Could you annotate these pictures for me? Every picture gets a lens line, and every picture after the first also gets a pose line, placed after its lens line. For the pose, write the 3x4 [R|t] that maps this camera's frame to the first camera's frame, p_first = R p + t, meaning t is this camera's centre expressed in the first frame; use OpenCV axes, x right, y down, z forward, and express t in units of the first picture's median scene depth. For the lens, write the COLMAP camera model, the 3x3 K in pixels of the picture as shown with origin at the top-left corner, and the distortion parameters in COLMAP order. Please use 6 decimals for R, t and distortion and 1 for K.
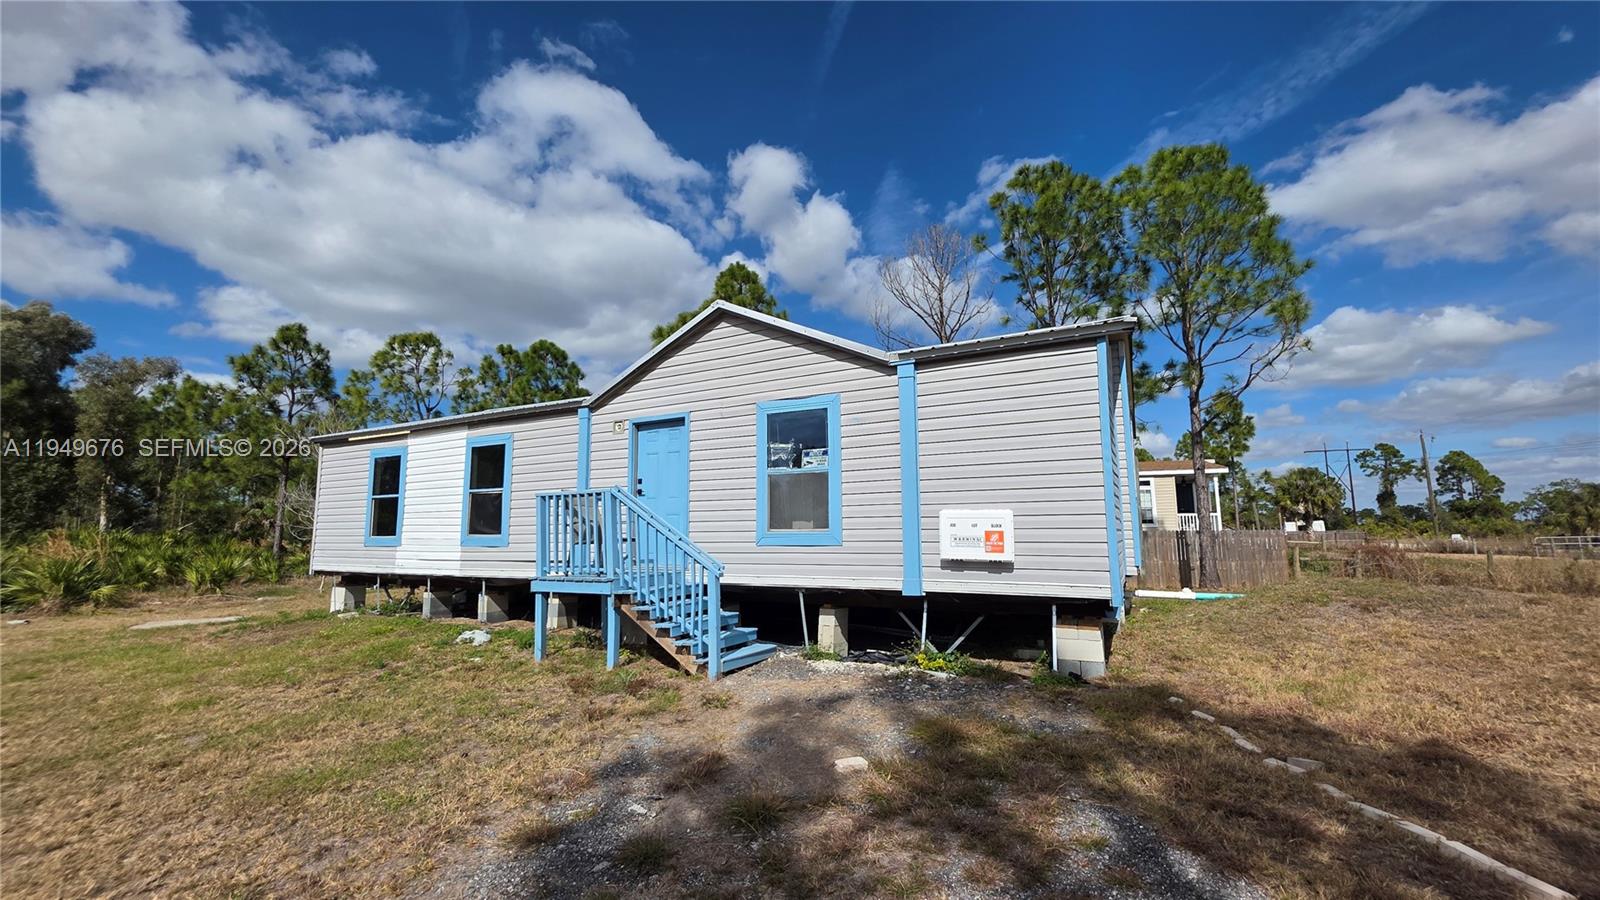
lens RADIAL K [[652.6, 0, 751.2], [0, 652.6, 397.9], [0, 0, 1]] dist [-0.002118, 0.000705]
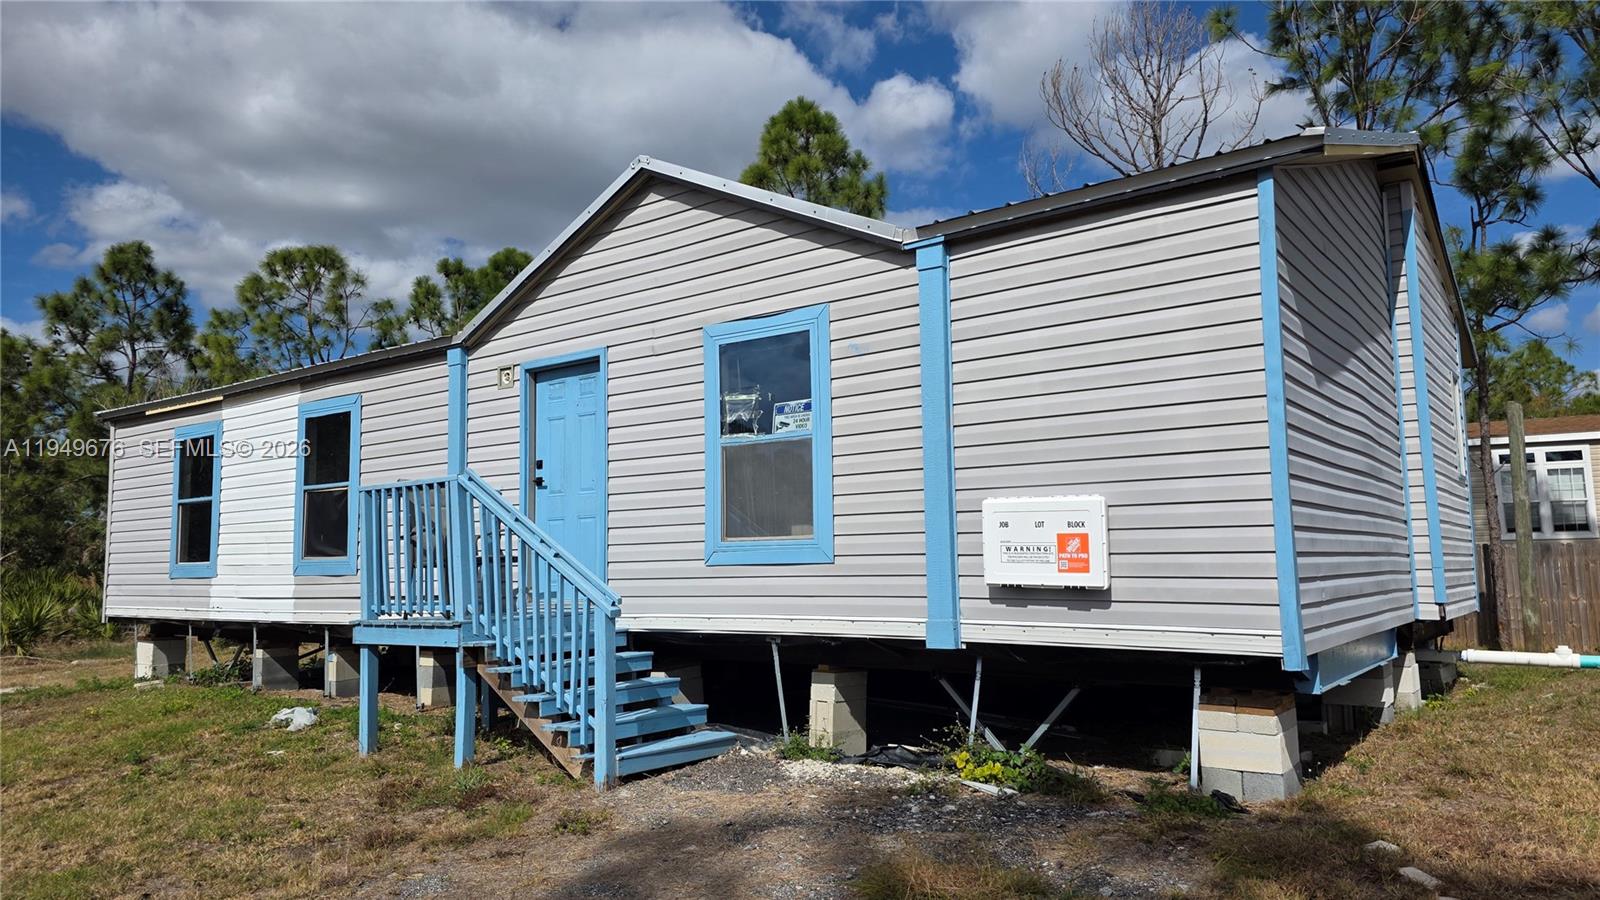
lens RADIAL K [[1082.5, 0, 738.5], [0, 1082.5, 367.5], [0, 0, 1]] dist [0.039586, -0.012548]
pose [[0.988028, -0.036258, -0.149955, 0.190103], [0.040701, 0.998815, 0.026670, 0.020495], [0.148810, -0.032454, 0.988333, 0.035582]]
